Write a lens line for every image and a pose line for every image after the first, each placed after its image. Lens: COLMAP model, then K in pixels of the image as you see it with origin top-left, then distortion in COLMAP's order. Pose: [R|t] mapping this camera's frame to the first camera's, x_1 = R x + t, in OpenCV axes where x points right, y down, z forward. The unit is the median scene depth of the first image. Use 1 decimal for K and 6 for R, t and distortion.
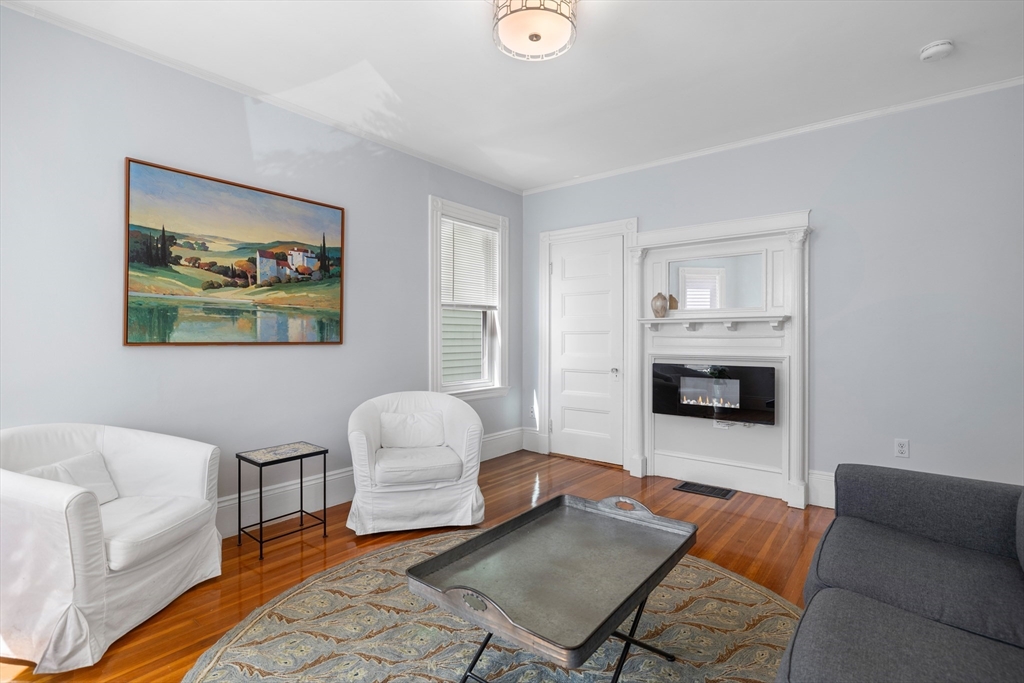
lens RADIAL K [[494.7, 0, 508.6], [0, 494.7, 340.3], [0, 0, 1]] dist [0.003240, 0.000157]
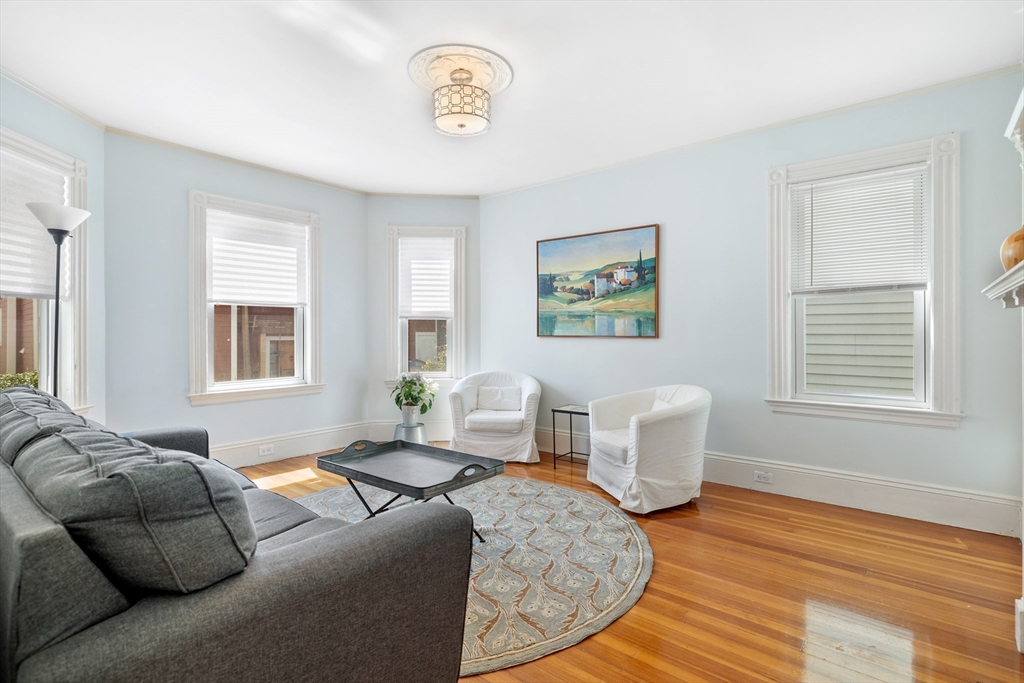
lens RADIAL K [[494.7, 0, 509.8], [0, 494.7, 333.5], [0, 0, 1]] dist [0.003240, 0.000157]
pose [[-0.018258, 0.008393, -0.999798, 0.978182], [0.000044, 0.999965, 0.008393, -0.015170], [0.999833, 0.000110, -0.018258, 0.757283]]
